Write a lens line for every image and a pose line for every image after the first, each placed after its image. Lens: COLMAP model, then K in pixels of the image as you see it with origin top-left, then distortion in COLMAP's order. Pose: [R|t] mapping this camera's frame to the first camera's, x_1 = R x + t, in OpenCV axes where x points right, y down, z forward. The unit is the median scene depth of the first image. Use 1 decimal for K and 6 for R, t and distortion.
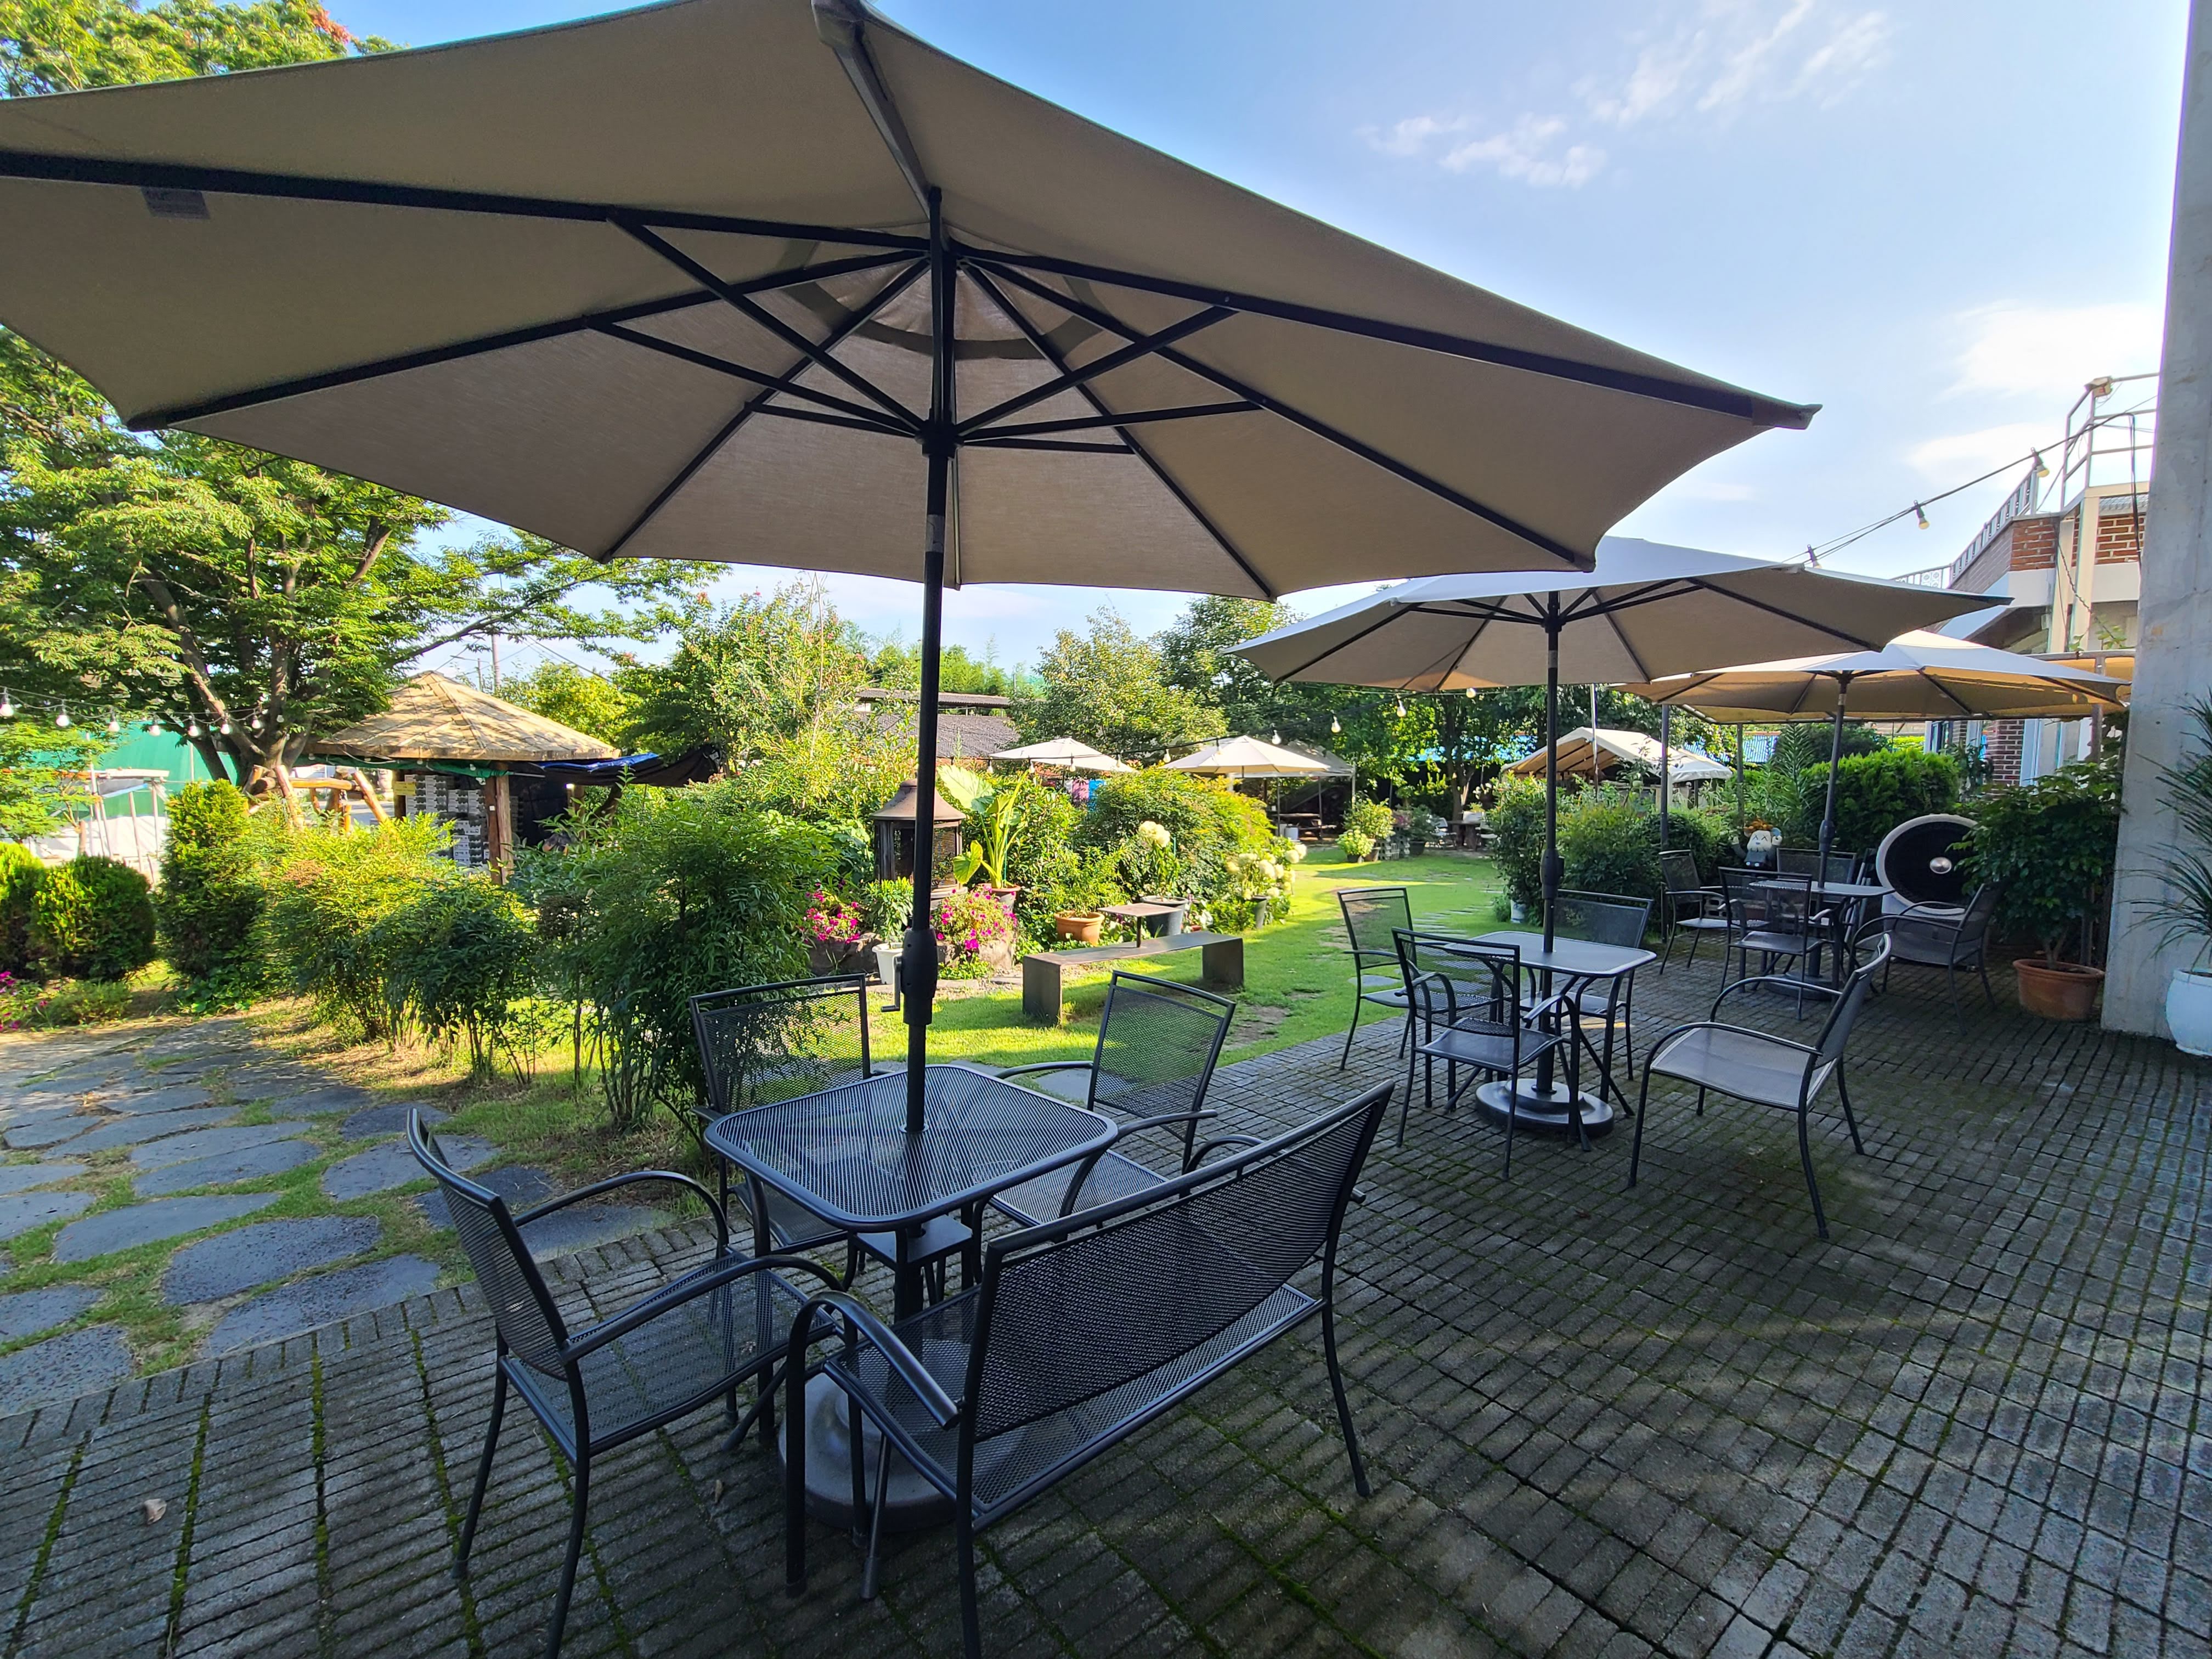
lens RADIAL K [[968.9, 0, 1112.7], [0, 968.9, 834.4], [0, 0, 1]] dist [-0.001444, -0.000265]
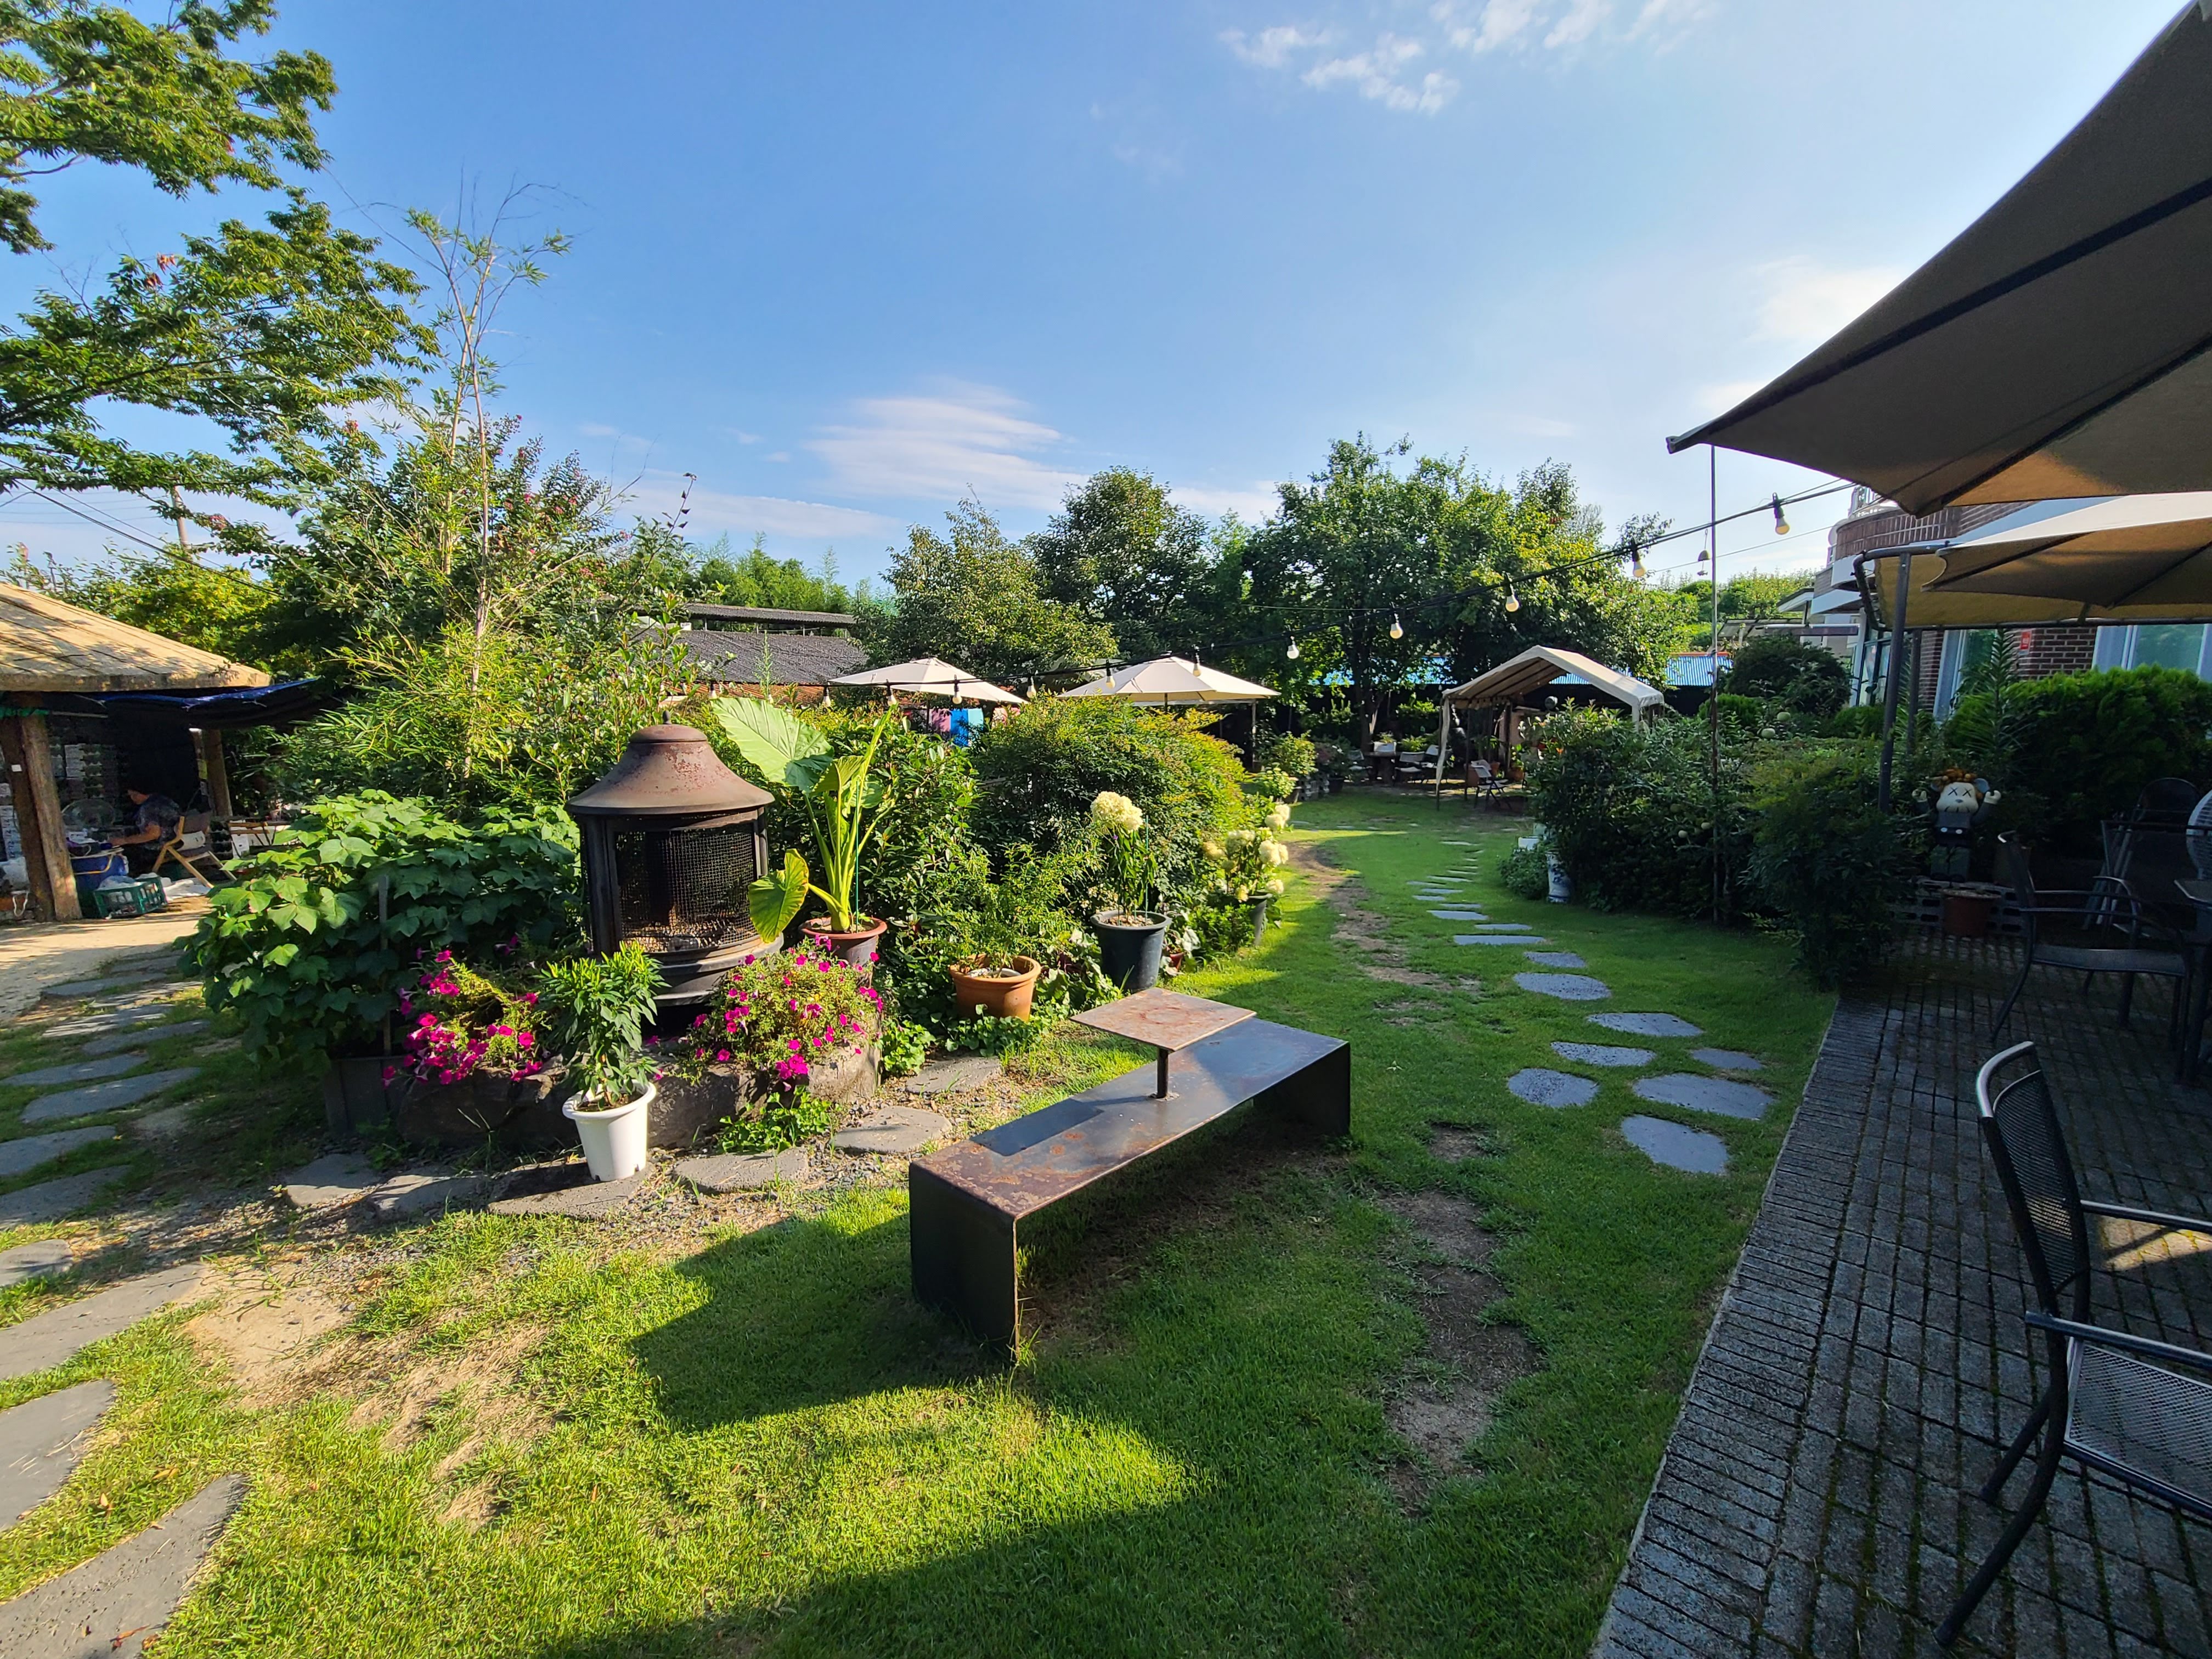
lens RADIAL K [[968.9, 0, 1112.7], [0, 968.9, 834.4], [0, 0, 1]] dist [-0.001444, -0.000265]
pose [[0.988790, -0.027257, 0.146804, -0.018555], [0.016171, 0.996962, 0.076192, -0.012934], [-0.148434, -0.072964, 0.986227, 0.172276]]
